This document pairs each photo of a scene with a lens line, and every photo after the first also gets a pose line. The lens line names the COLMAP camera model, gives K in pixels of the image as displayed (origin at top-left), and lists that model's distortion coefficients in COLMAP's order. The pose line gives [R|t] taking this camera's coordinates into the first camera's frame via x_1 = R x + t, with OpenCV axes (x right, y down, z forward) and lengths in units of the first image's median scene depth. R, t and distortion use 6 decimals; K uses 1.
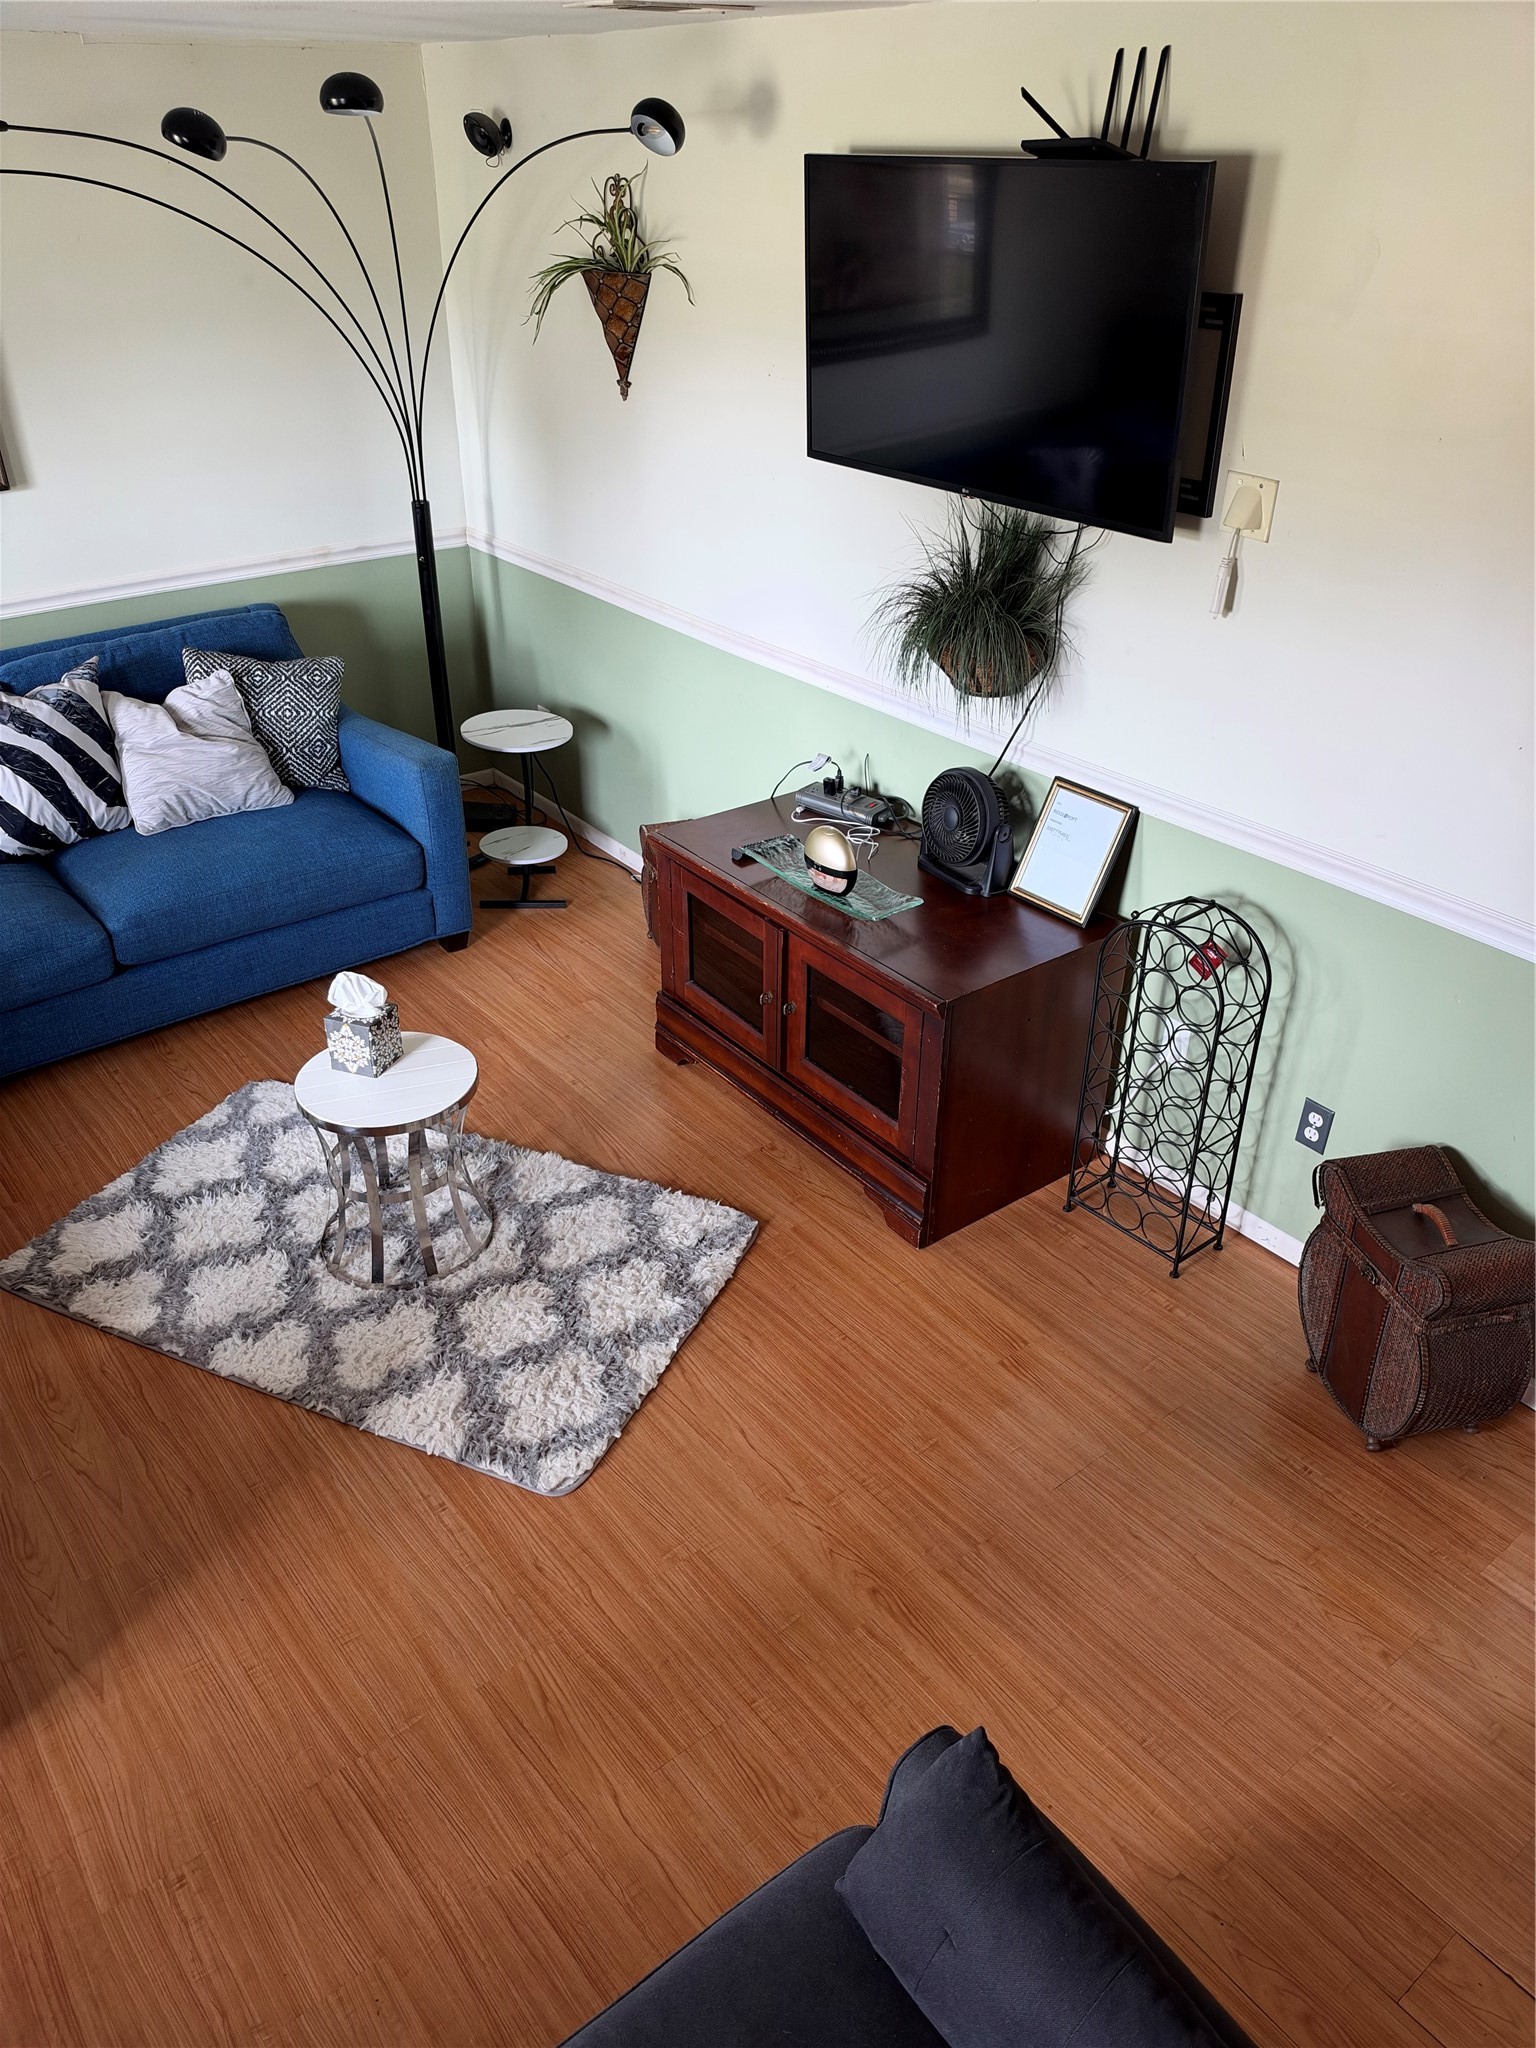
lens RADIAL K [[1419.2, 0, 768.0], [0, 1419.2, 1024.0], [0, 0, 1]] dist [-0.081374, -0.001863]
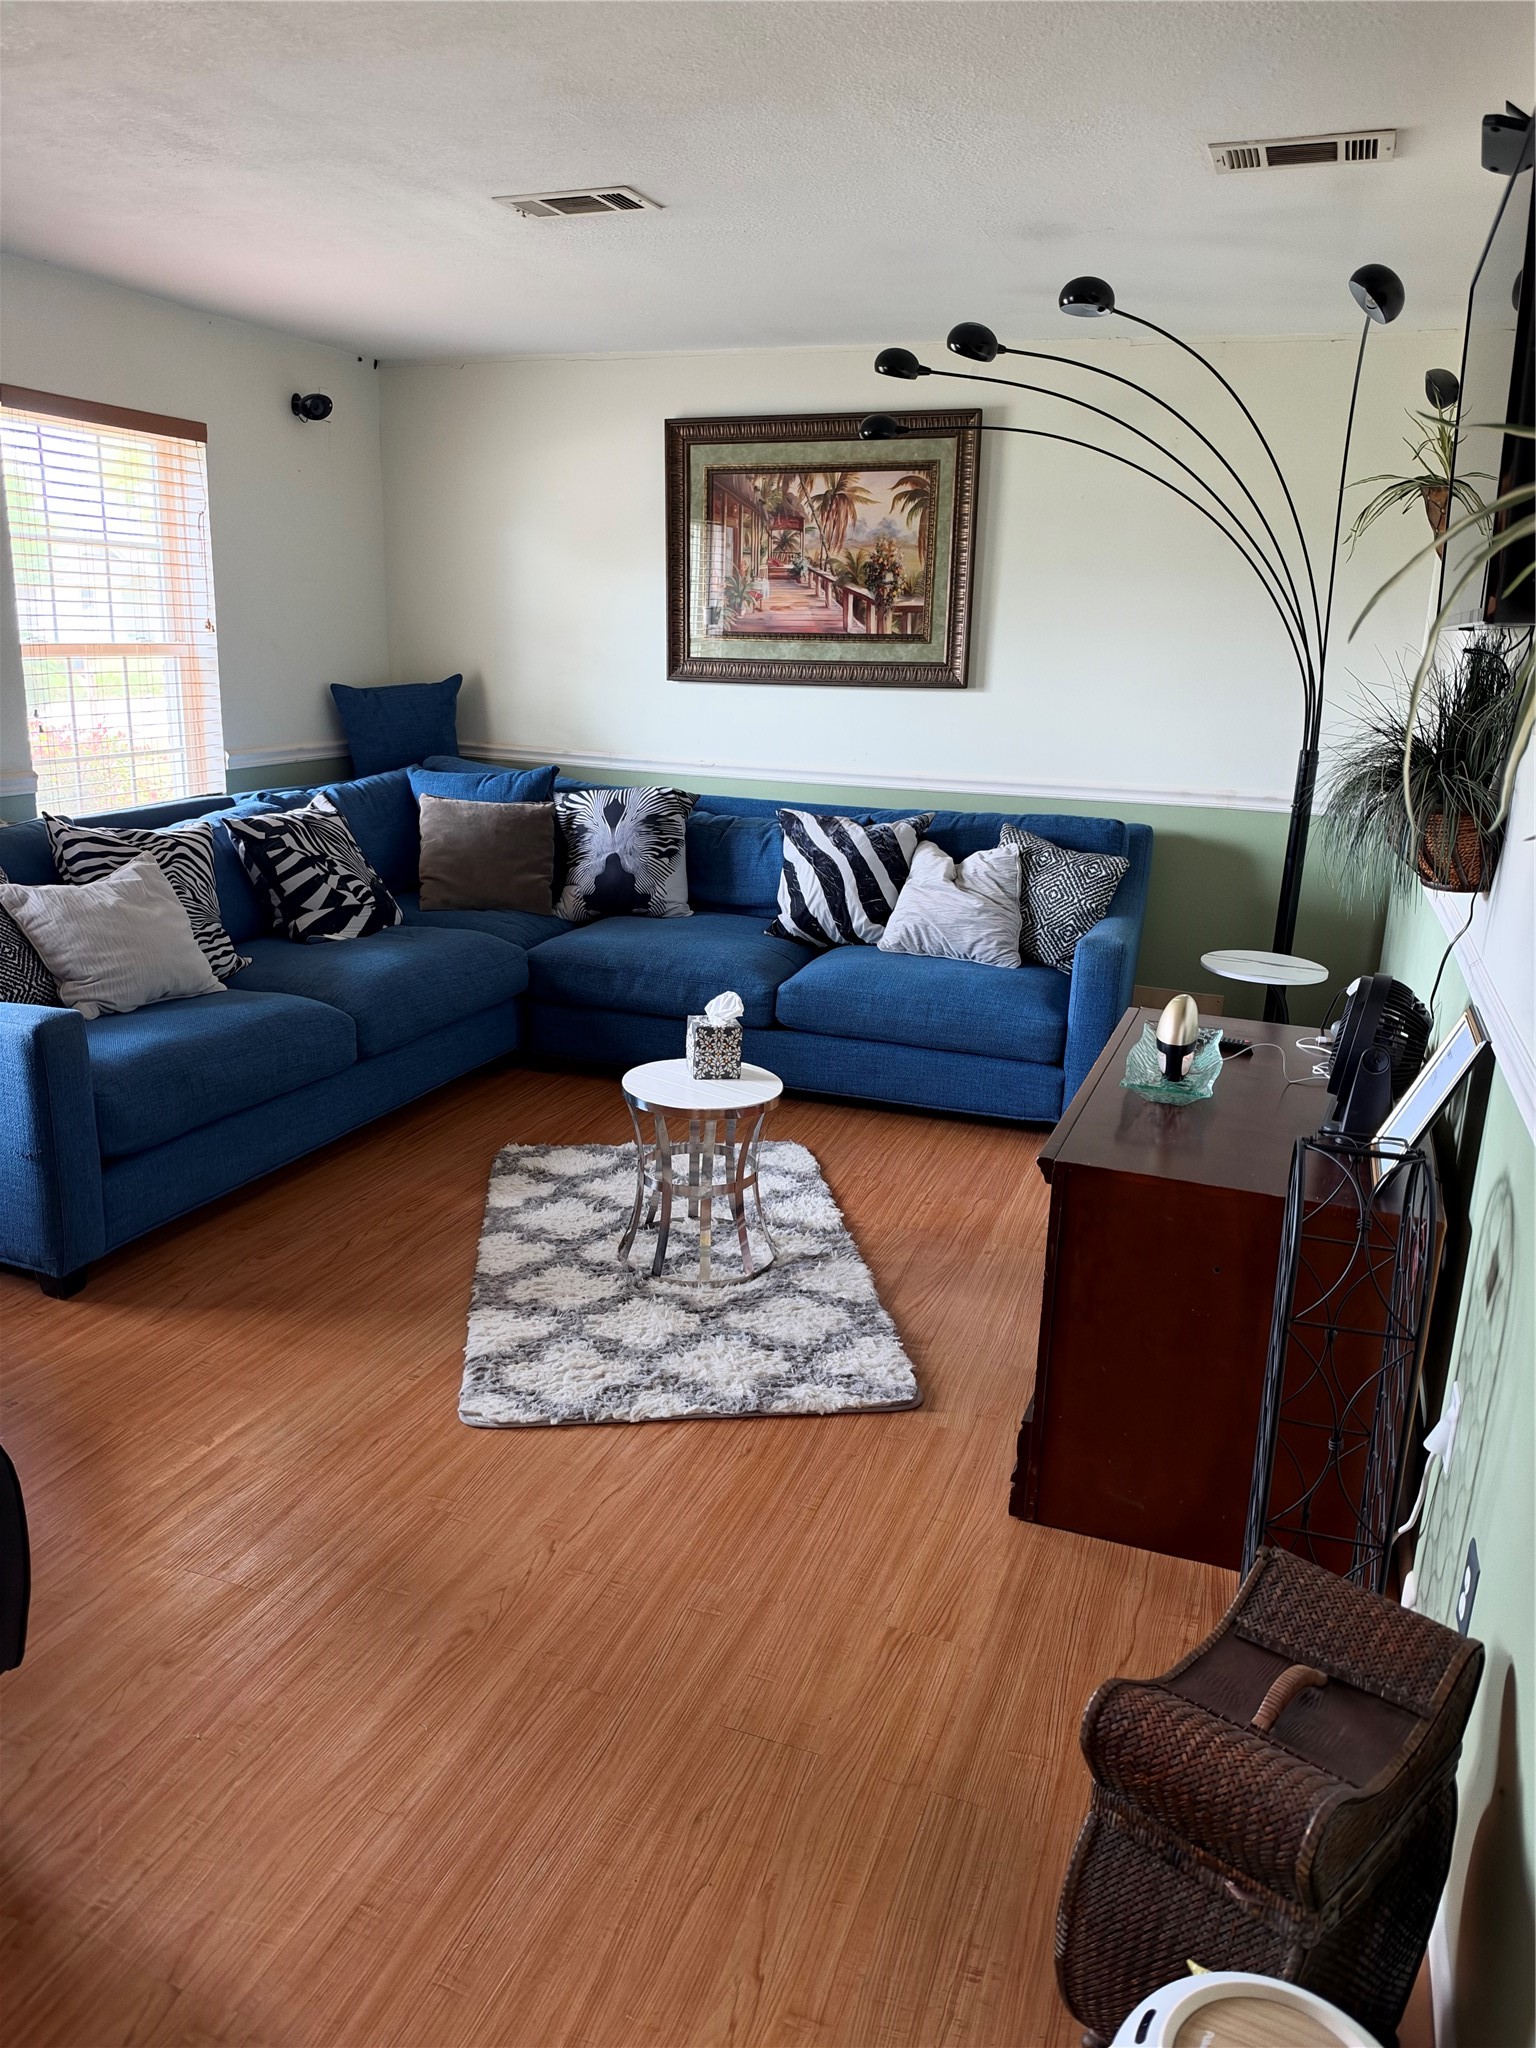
lens RADIAL K [[1393.2, 0, 768.0], [0, 1393.2, 1024.0], [0, 0, 1]] dist [0.067572, -0.000300]
pose [[0.496956, 0.215000, -0.840720, 0.627901], [-0.463781, 0.884653, -0.047910, 0.023465], [0.733445, 0.413719, 0.539346, 0.413748]]
